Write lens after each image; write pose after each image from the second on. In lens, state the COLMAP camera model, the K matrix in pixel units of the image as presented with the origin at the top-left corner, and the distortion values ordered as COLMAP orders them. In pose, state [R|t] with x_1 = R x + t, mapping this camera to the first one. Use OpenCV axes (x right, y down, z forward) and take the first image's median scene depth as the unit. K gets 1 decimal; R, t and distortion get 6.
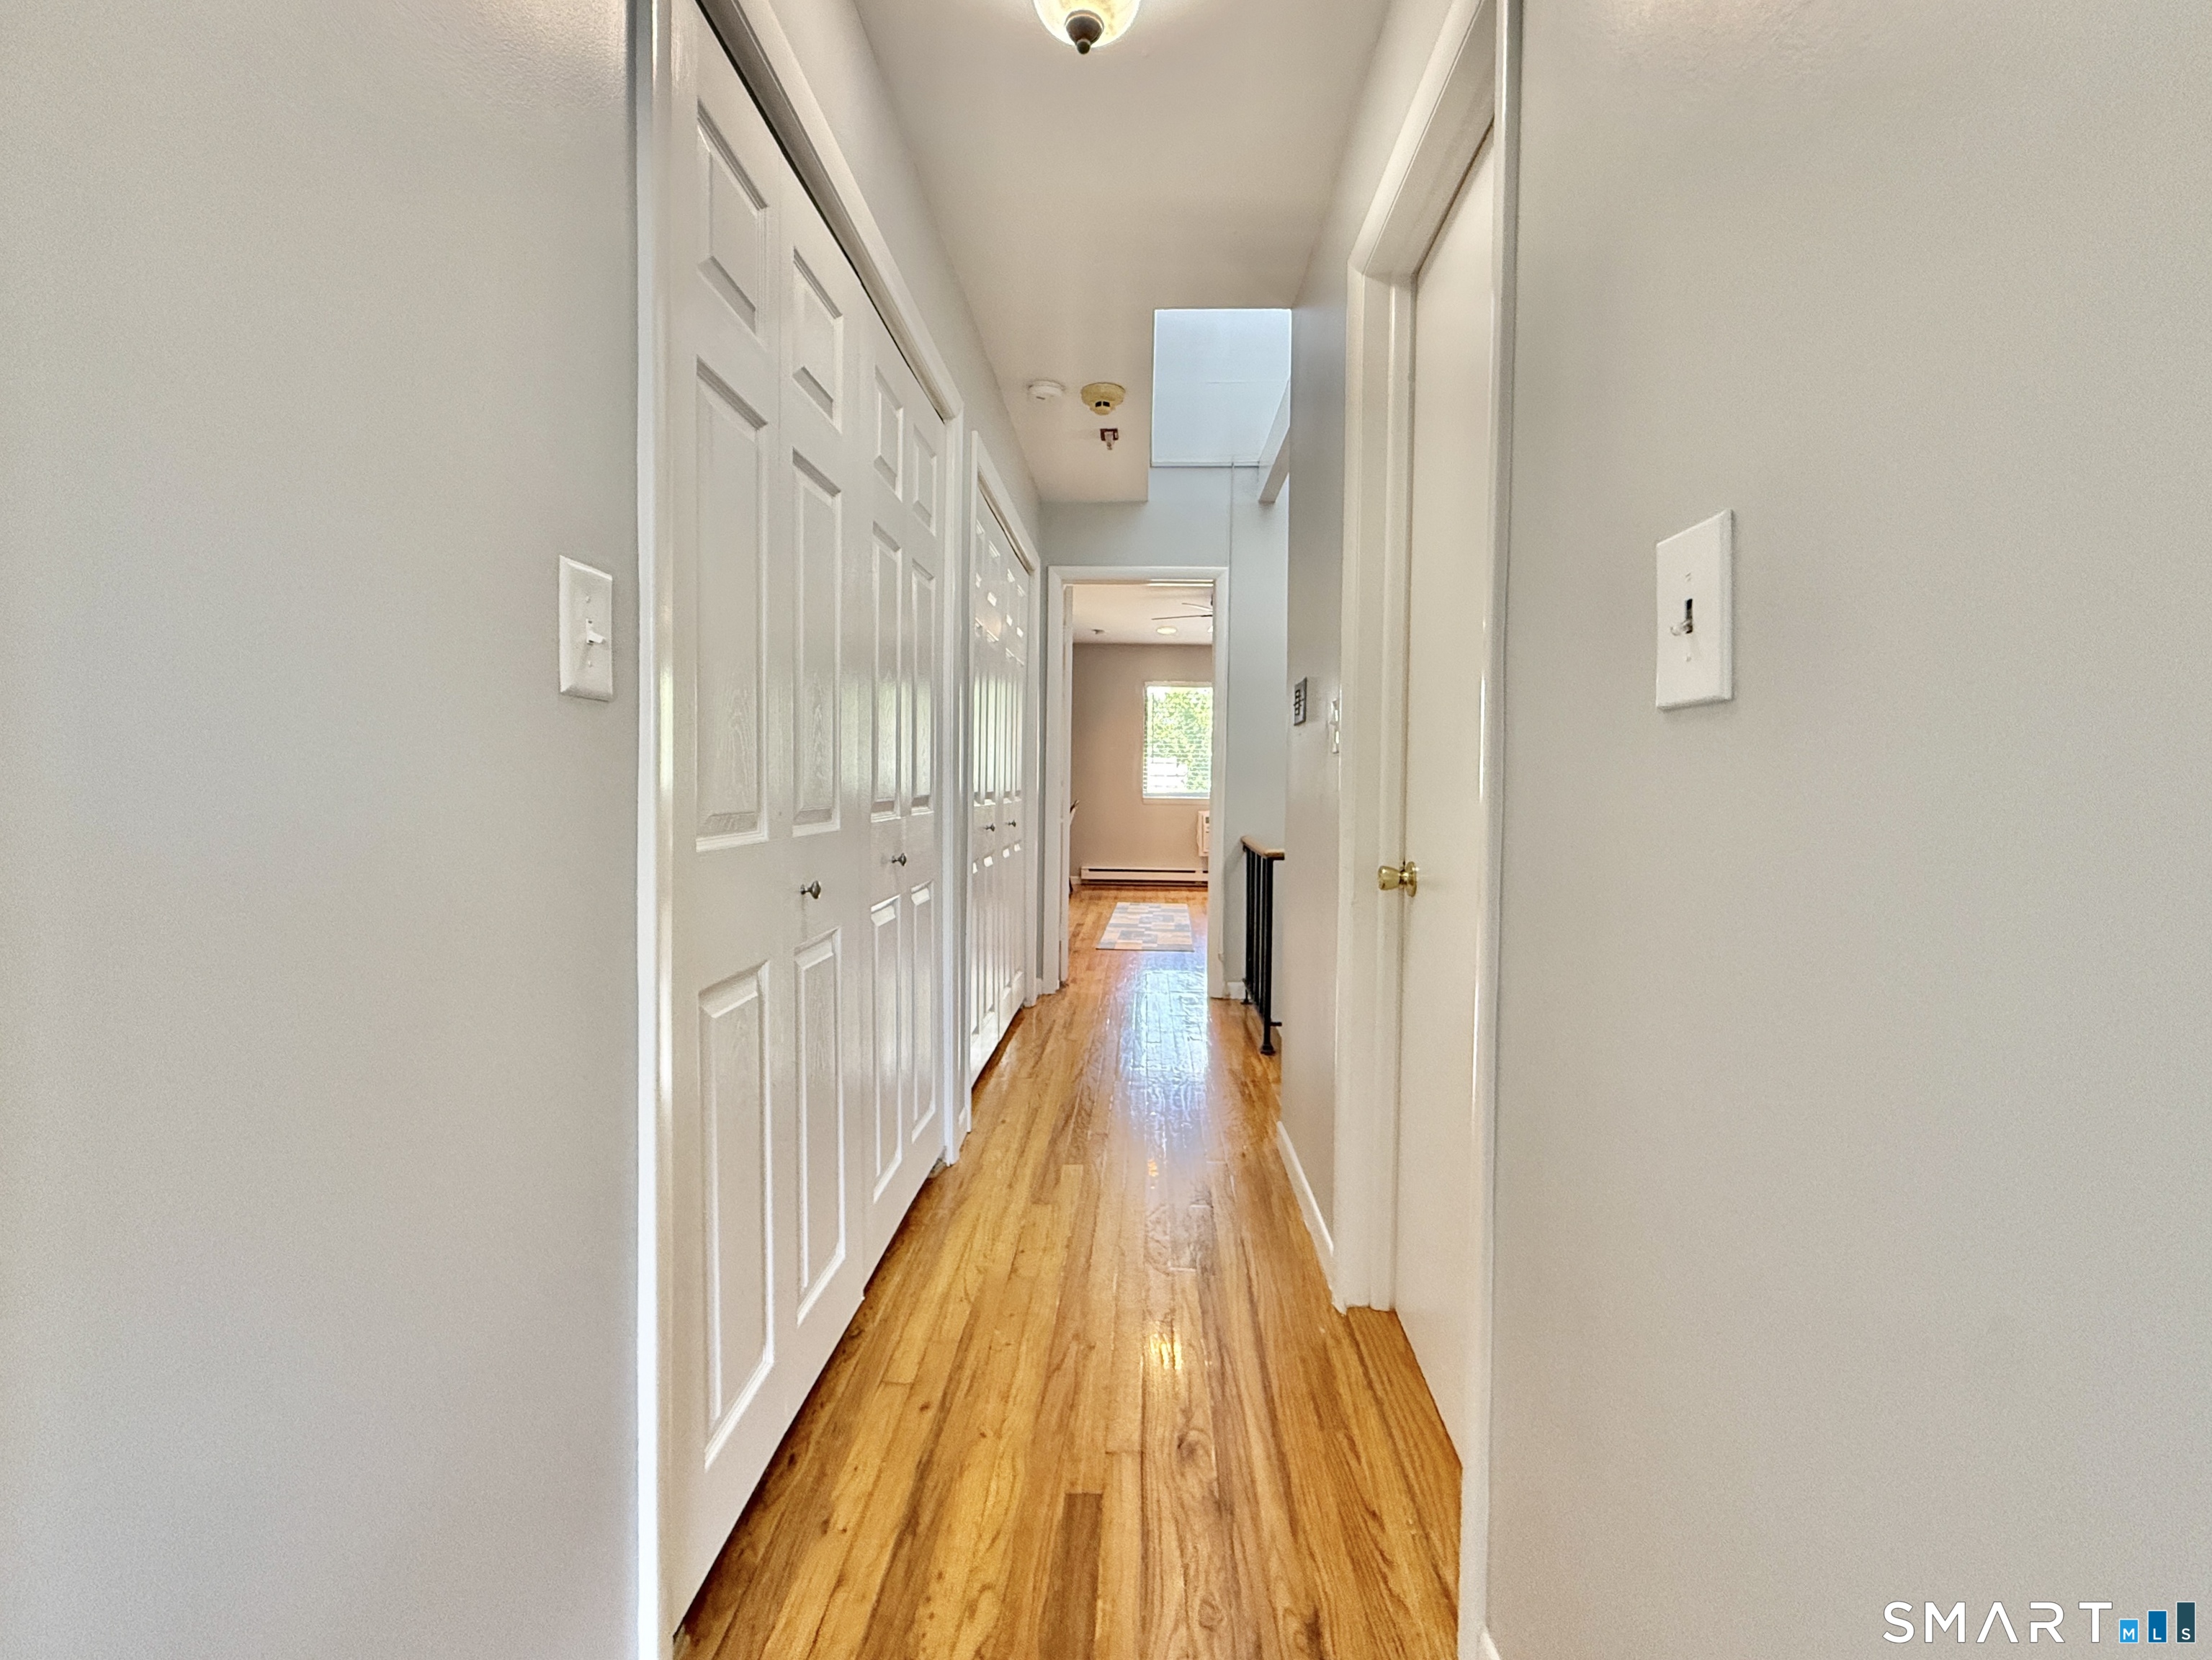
lens RADIAL K [[932.7, 0, 1103.9], [0, 932.7, 819.1], [0, 0, 1]] dist [0.000495, 0.000354]
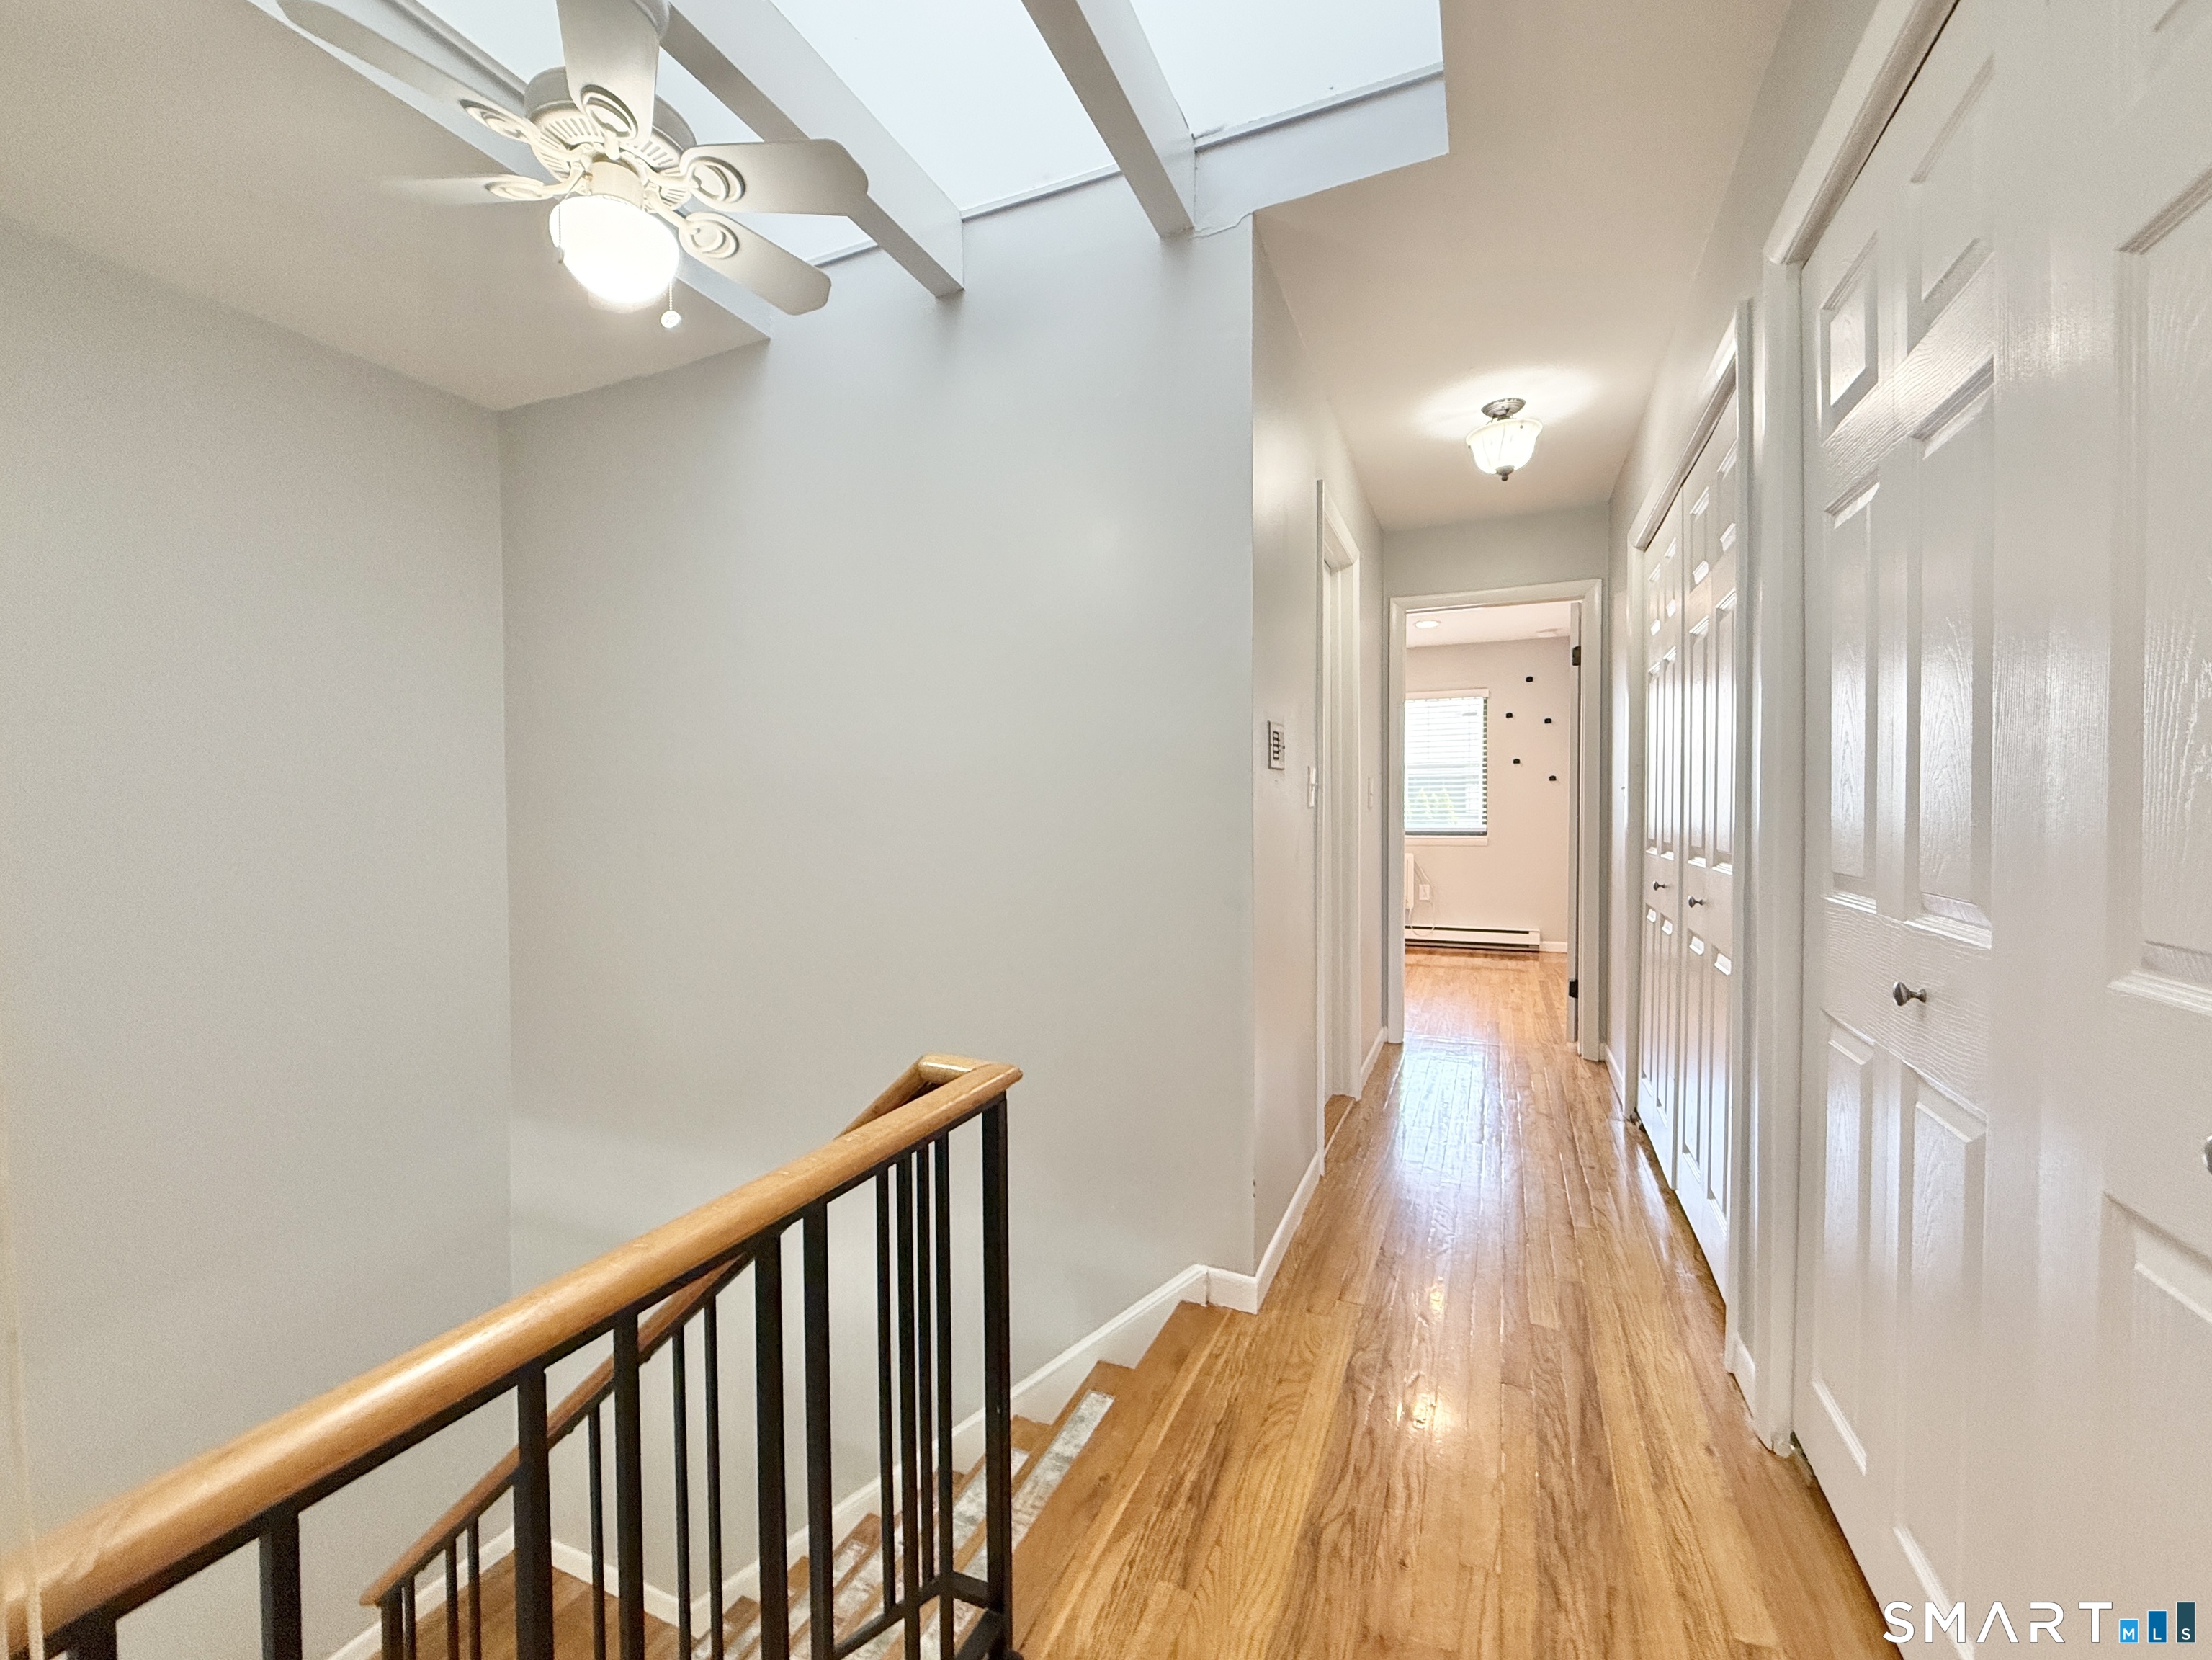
lens RADIAL K [[887.8, 0, 1096.4], [0, 887.8, 830.9], [0, 0, 1]] dist [0.000893, 0.000416]
pose [[-0.929354, -0.011724, 0.369003, 0.026712], [0.016046, 0.997269, 0.072097, -0.058576], [-0.368840, 0.072924, -0.926628, 1.004424]]
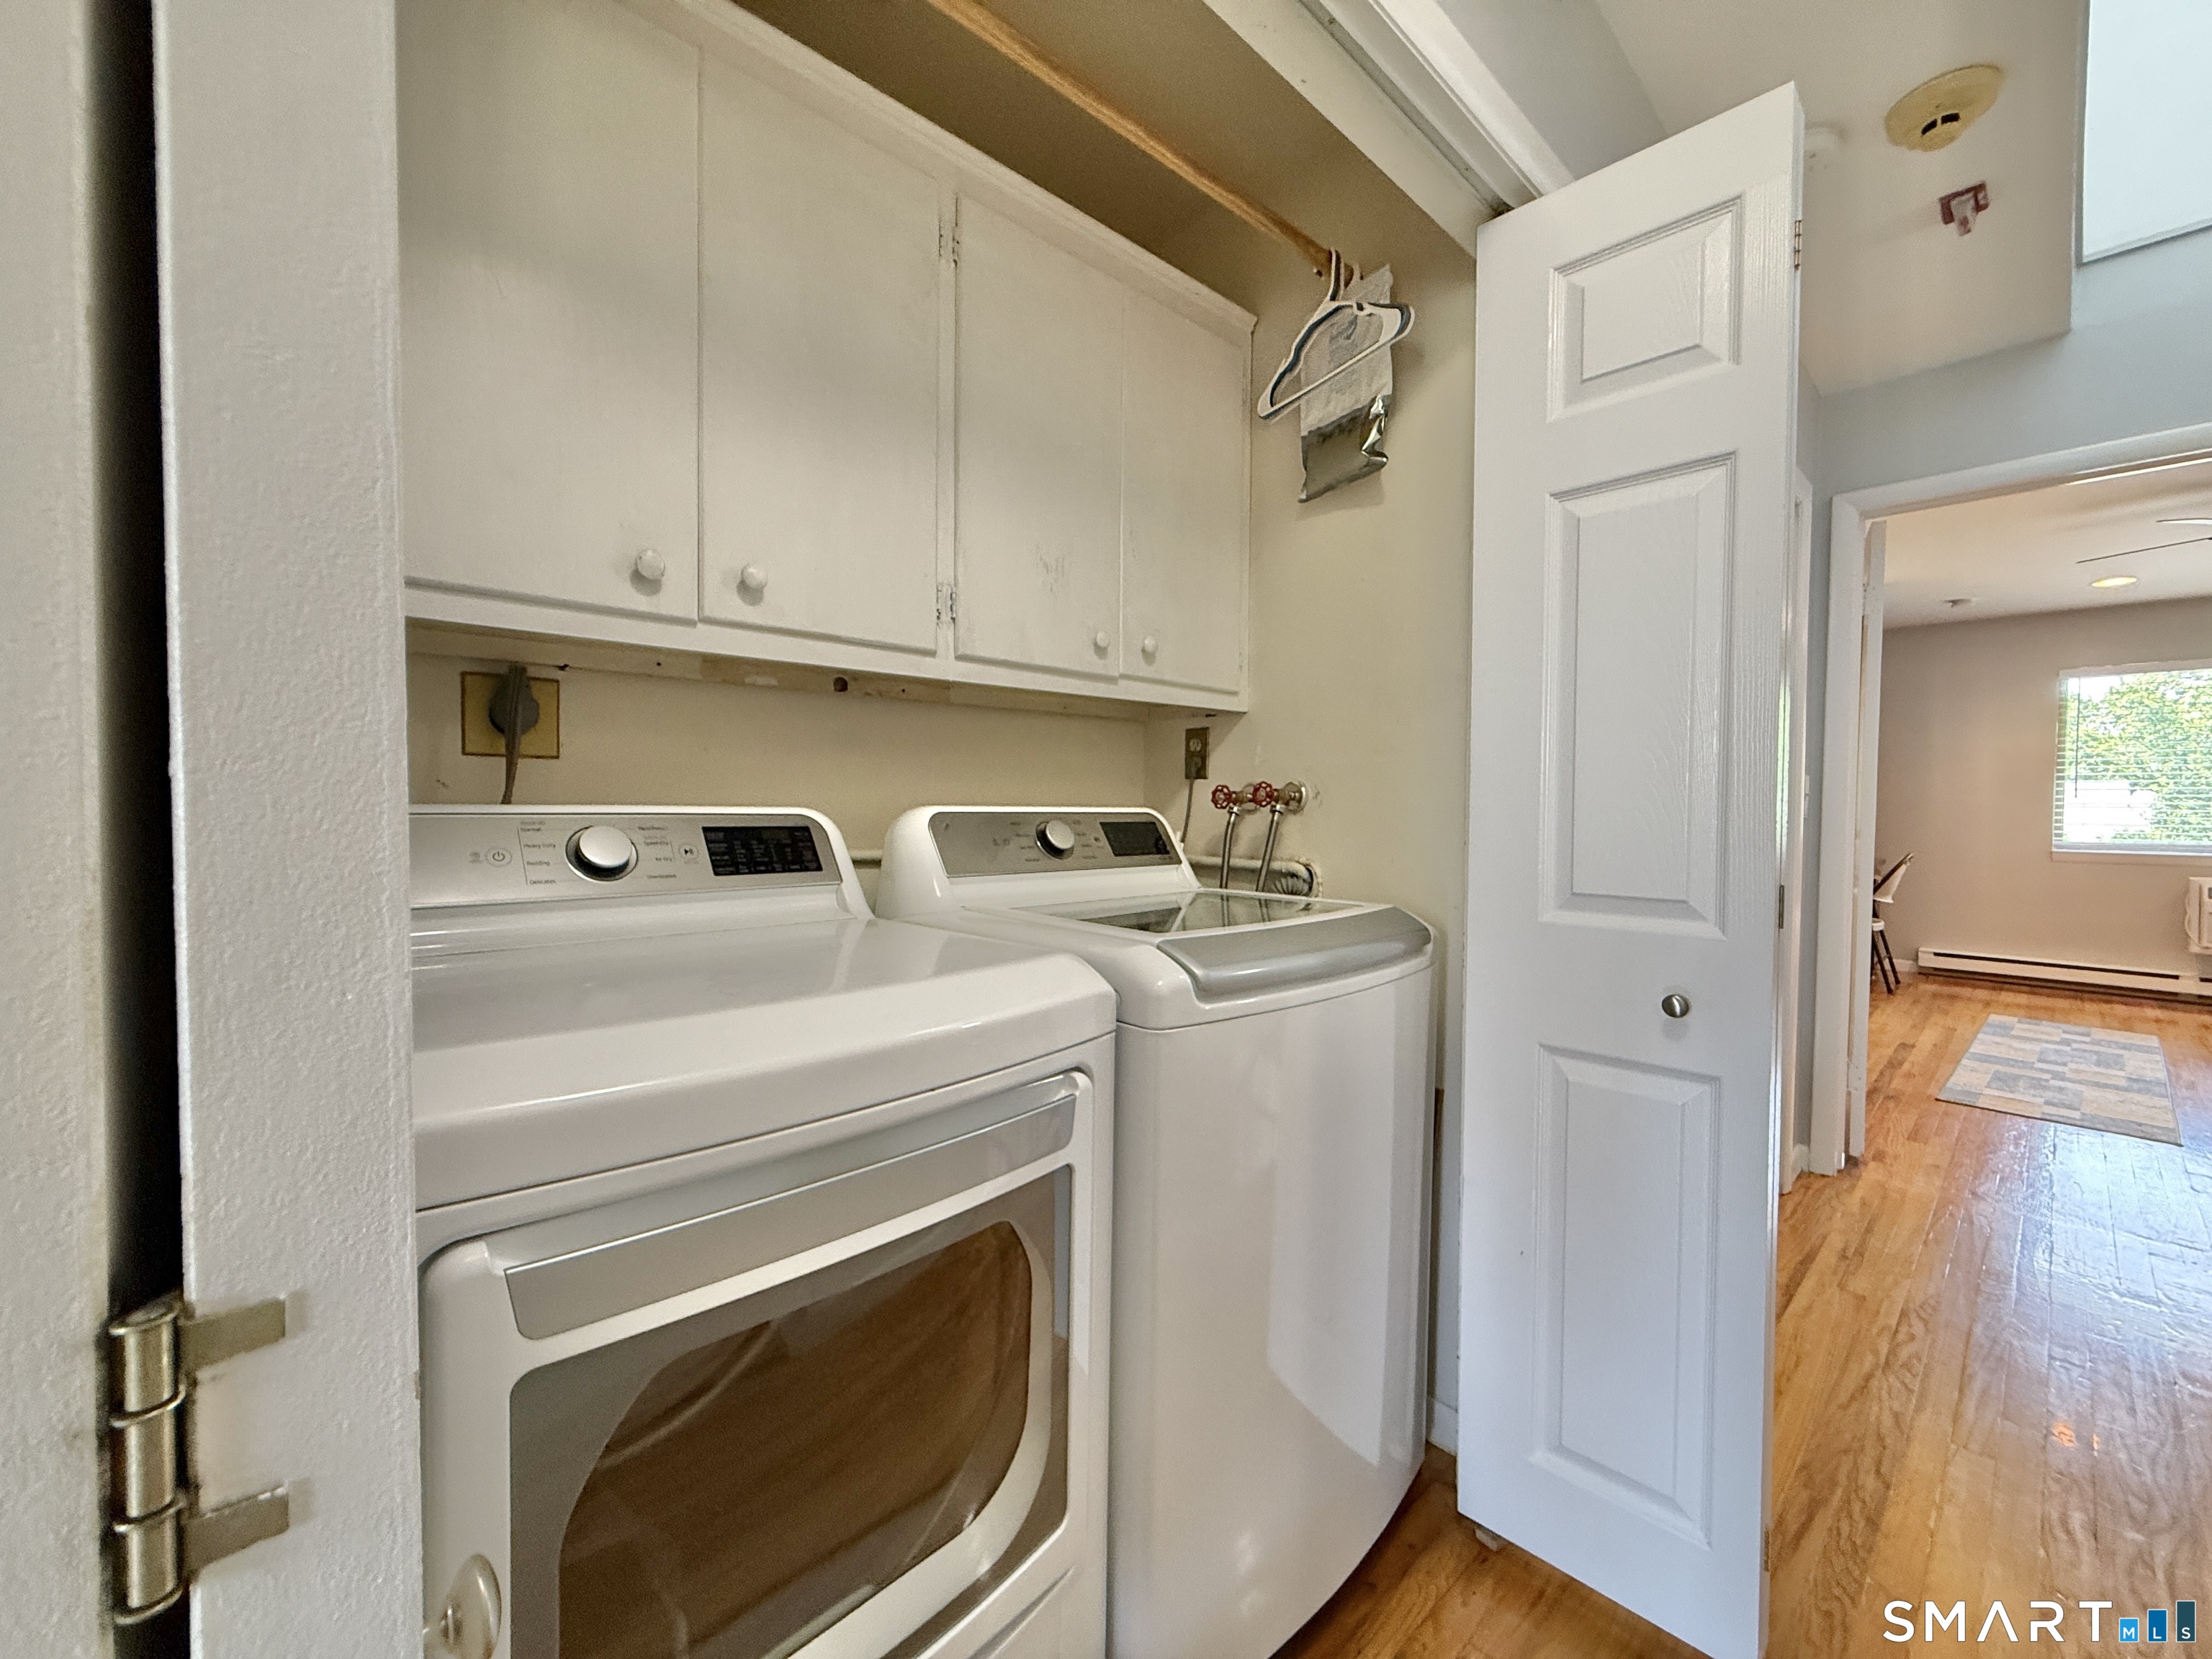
lens RADIAL K [[887.7, 0, 1096.4], [0, 887.7, 830.4], [0, 0, 1]] dist [0.000893, 0.000416]
pose [[0.710029, 0.014192, -0.704029, 0.012891], [-0.030277, 0.999488, -0.010387, -0.024186], [0.703521, 0.028691, 0.710095, 0.225823]]
